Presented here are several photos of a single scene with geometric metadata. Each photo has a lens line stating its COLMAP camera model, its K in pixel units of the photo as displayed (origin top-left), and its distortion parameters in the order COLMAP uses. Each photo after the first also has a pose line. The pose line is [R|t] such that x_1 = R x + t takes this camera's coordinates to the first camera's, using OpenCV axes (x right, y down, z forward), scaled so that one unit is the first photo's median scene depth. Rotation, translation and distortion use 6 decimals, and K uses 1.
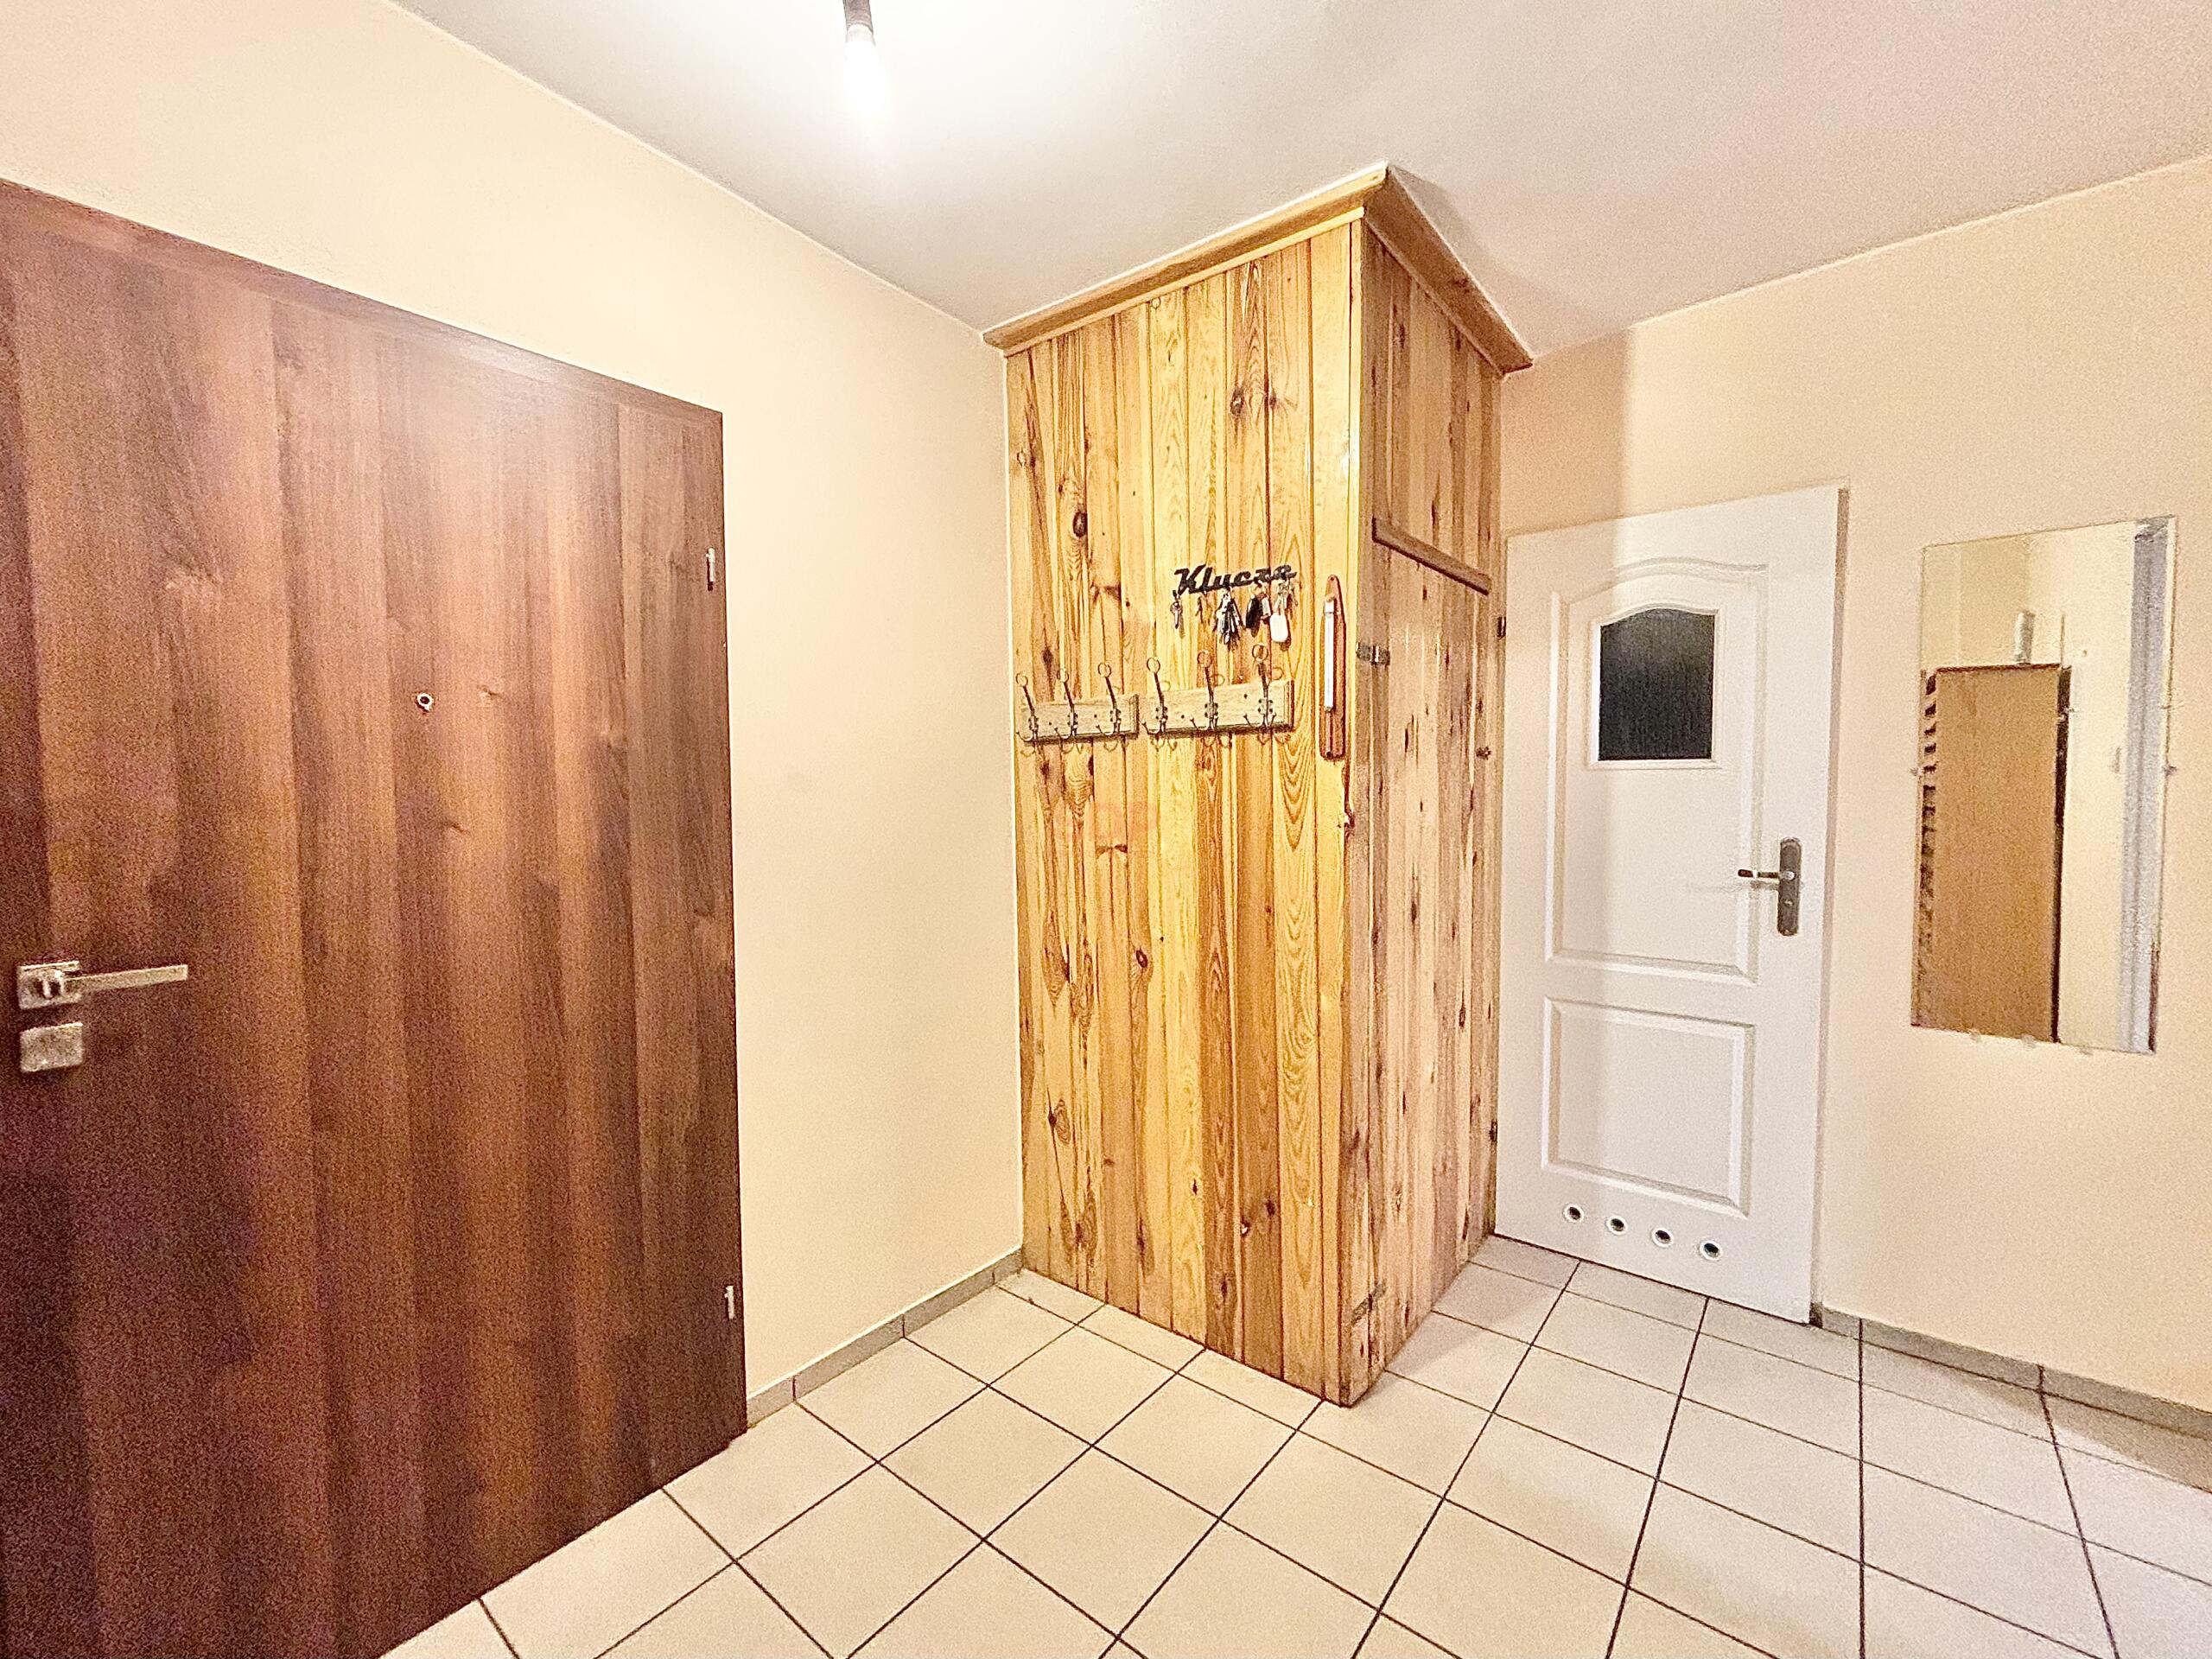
lens RADIAL K [[898.7, 0, 1106.0], [0, 898.7, 829.5], [0, 0, 1]] dist [0.038787, -0.027815]
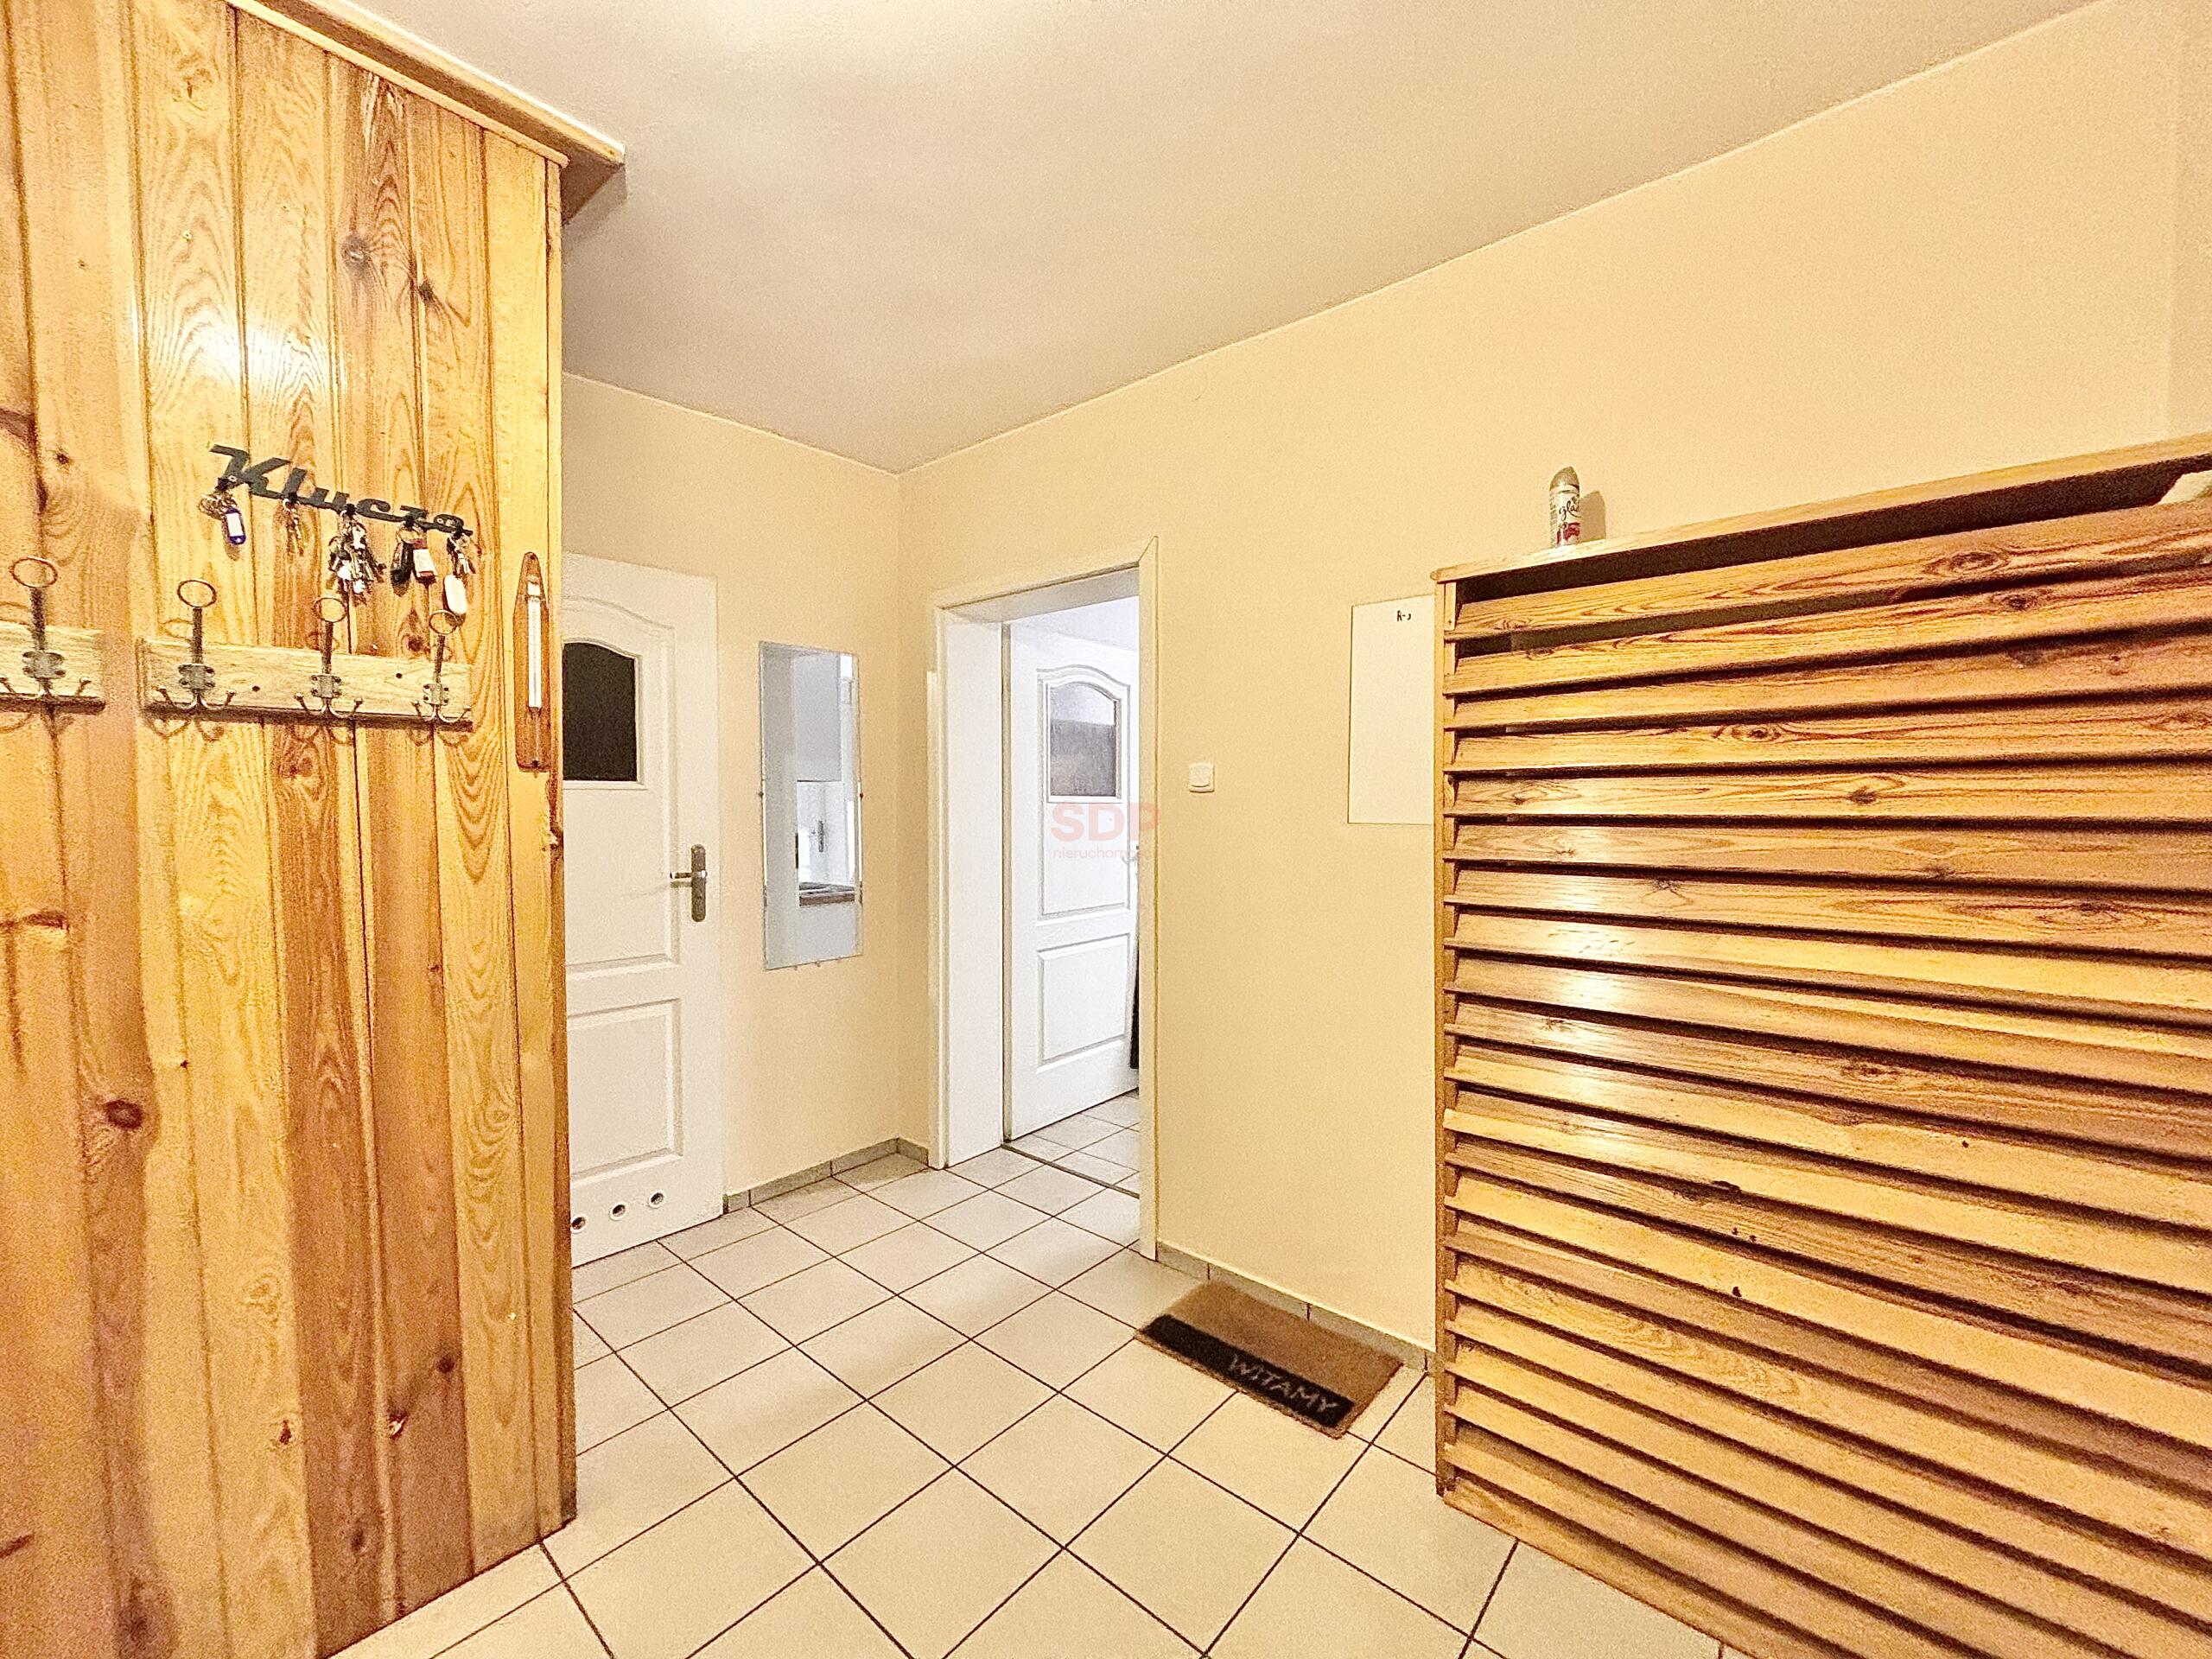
lens RADIAL K [[898.0, 0, 1102.8], [0, 898.0, 832.8], [0, 0, 1]] dist [0.000862, 0.000145]
pose [[0.041164, -0.029021, 0.998731, -0.516698], [0.052057, 0.998283, 0.026862, -0.012735], [-0.997795, 0.050885, 0.042604, 0.397288]]
